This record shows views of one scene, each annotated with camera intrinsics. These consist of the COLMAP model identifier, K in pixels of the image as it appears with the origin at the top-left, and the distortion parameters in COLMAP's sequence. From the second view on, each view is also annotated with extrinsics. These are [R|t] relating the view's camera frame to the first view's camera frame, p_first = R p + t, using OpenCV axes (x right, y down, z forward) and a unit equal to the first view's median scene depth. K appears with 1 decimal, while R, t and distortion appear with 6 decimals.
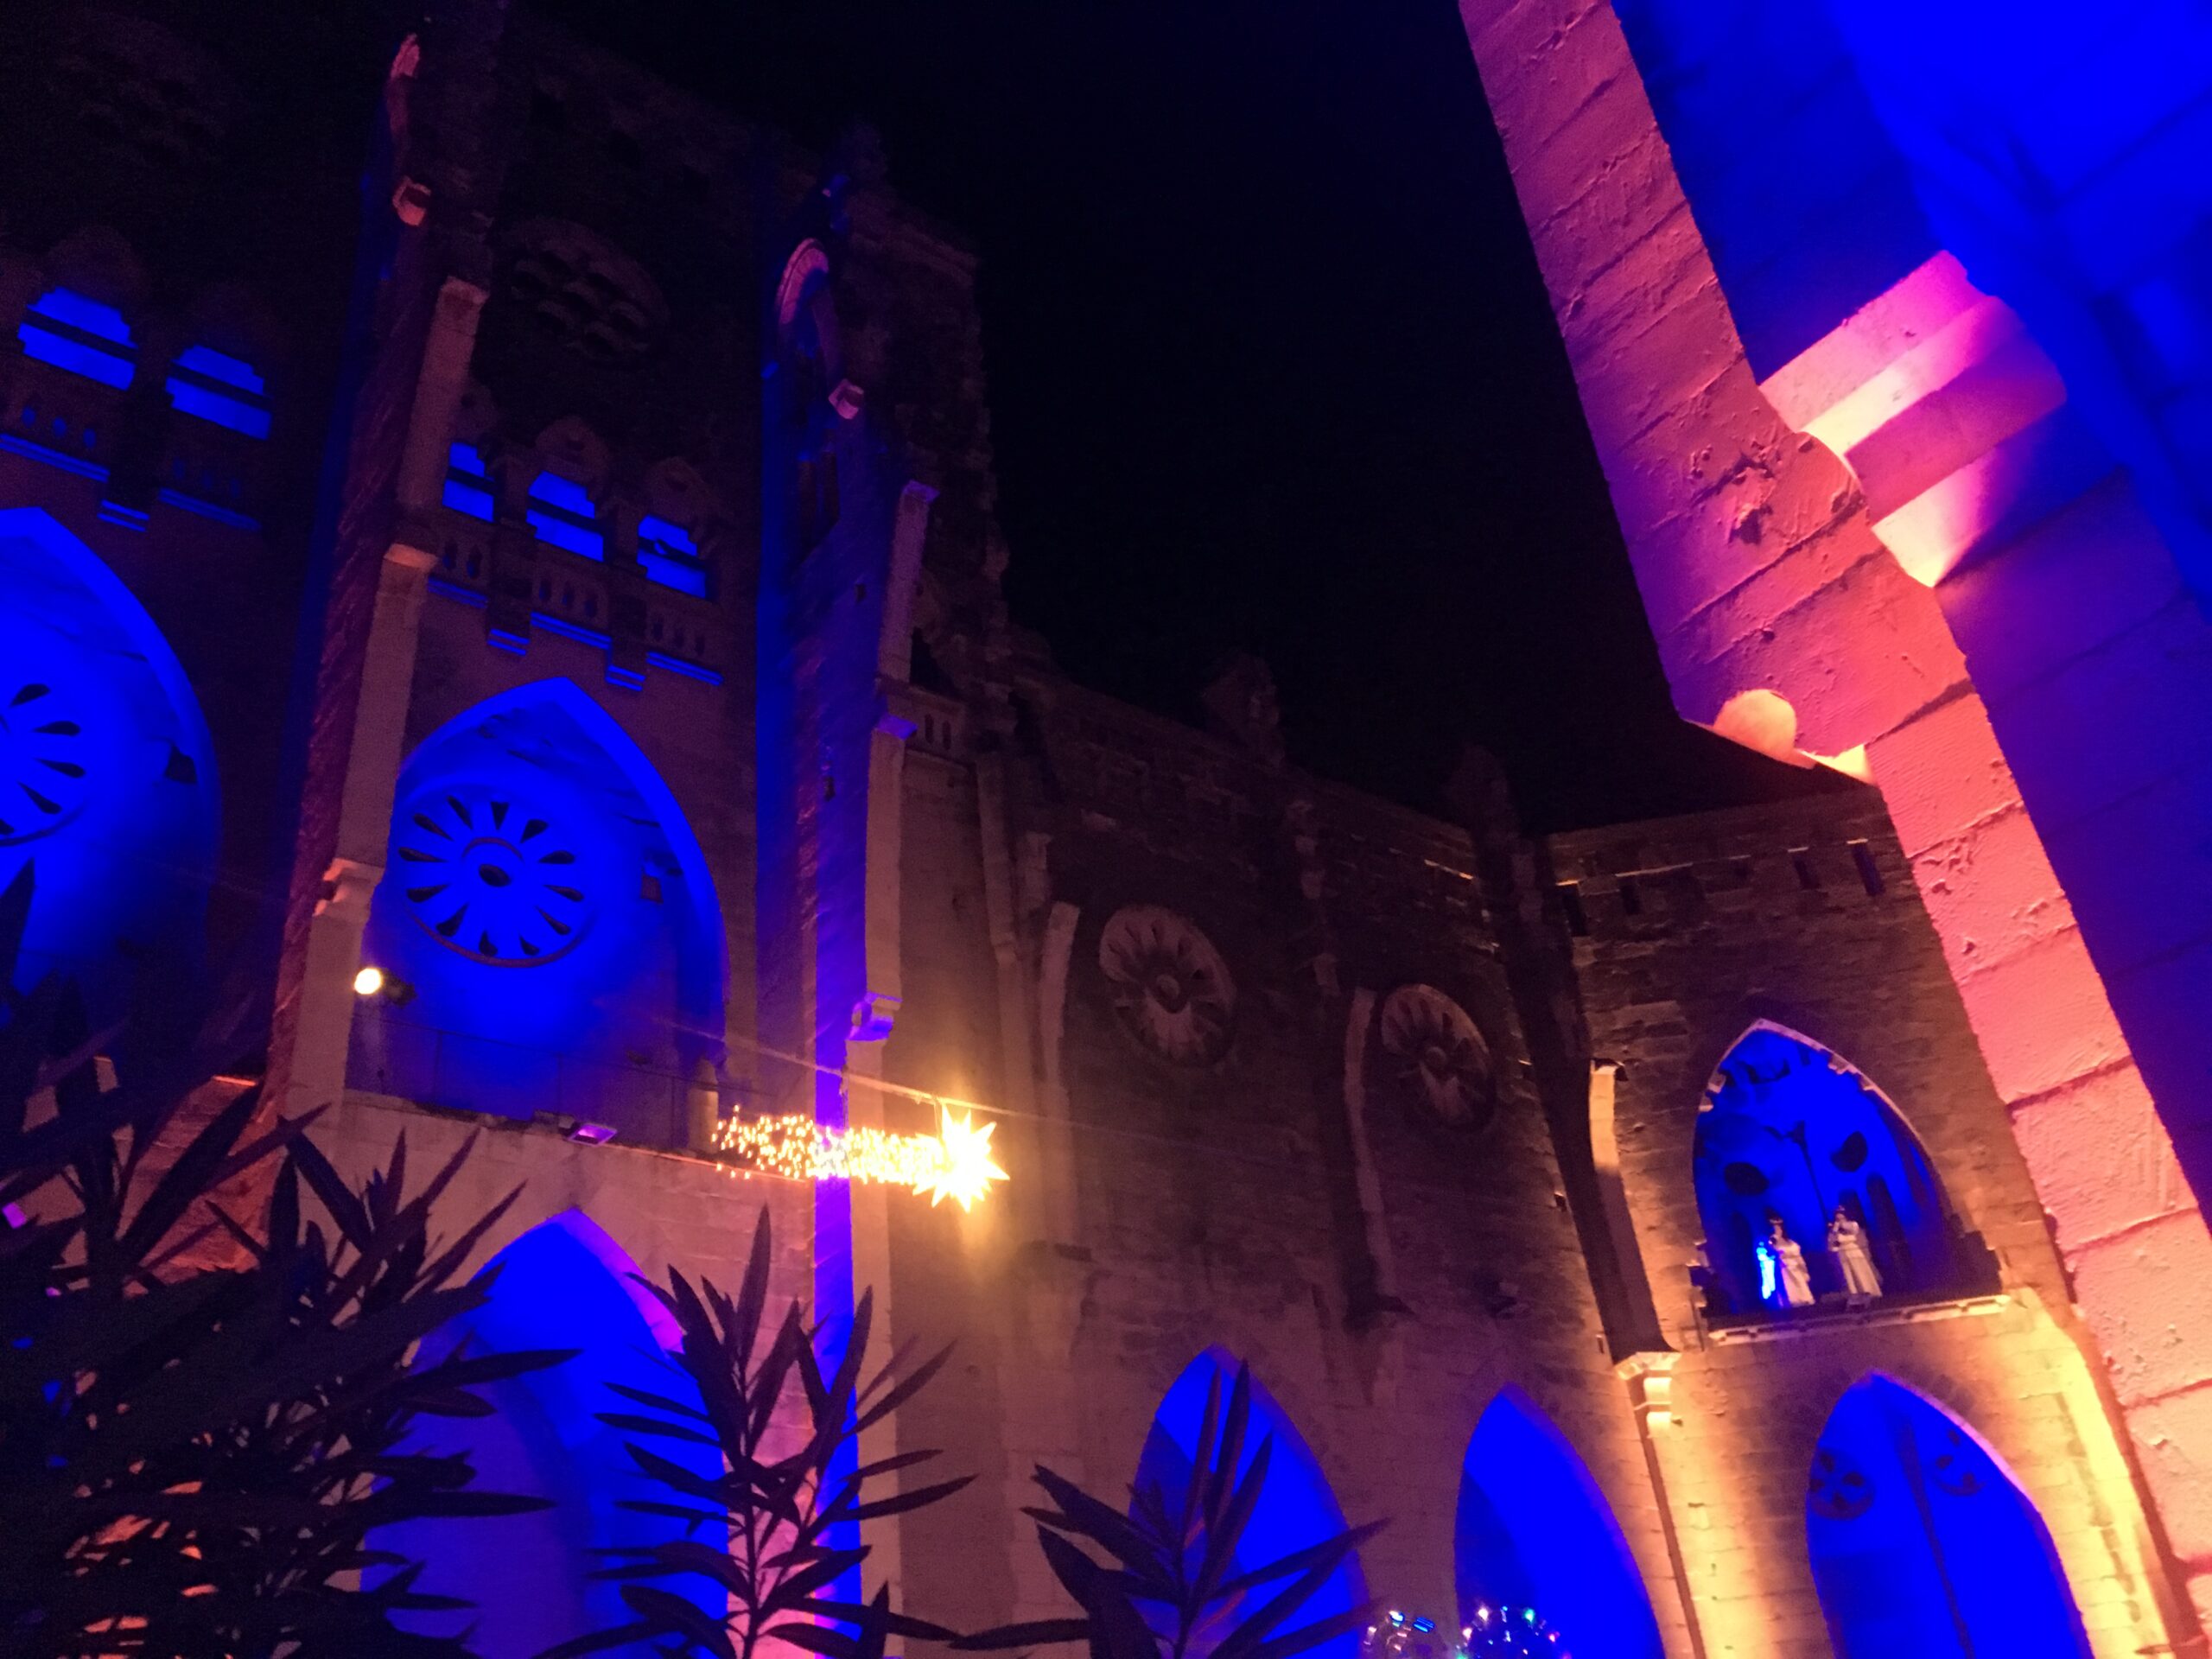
lens RADIAL K [[1882.8, 0, 1106.0], [0, 1882.8, 829.5], [0, 0, 1]] dist [0.081391, -0.097474]
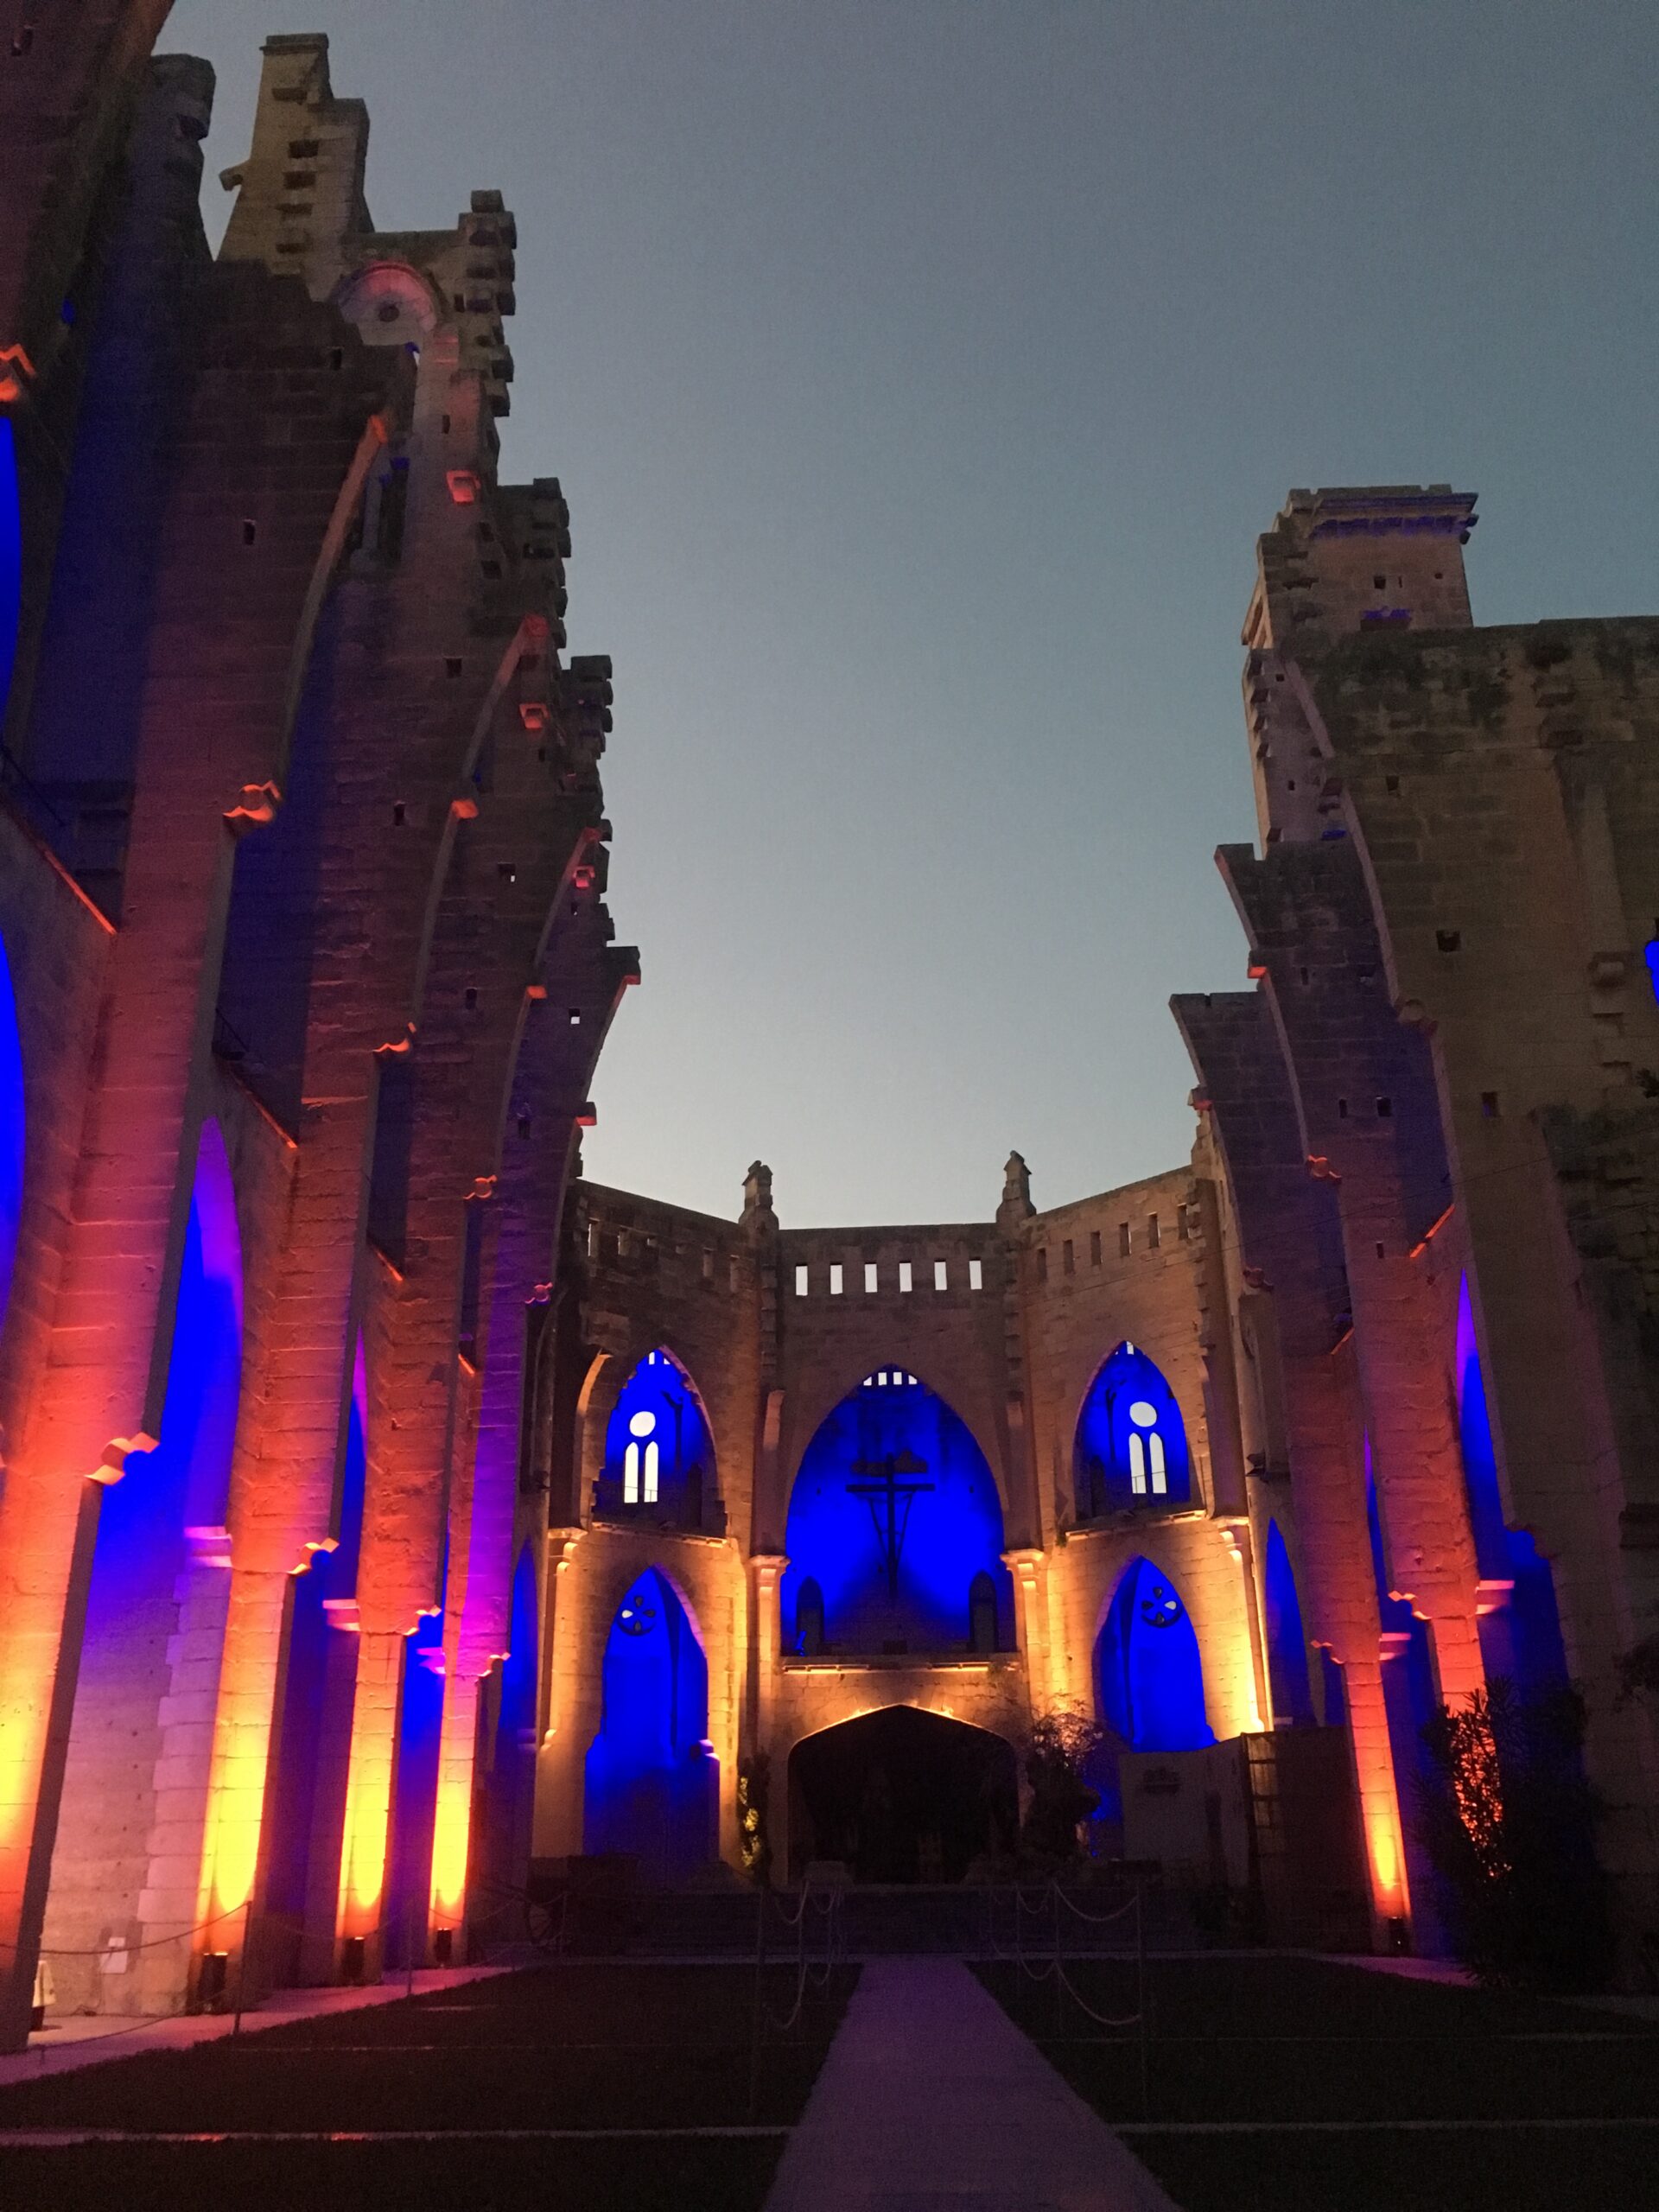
lens RADIAL K [[1895.2, 0, 839.0], [0, 1895.2, 1102.0], [0, 0, 1]] dist [0.058981, -0.002623]
pose [[0.634998, 0.375145, 0.675310, -0.803552], [-0.442935, 0.893014, -0.079590, -0.025637], [-0.632919, -0.248579, 0.733227, -0.260233]]
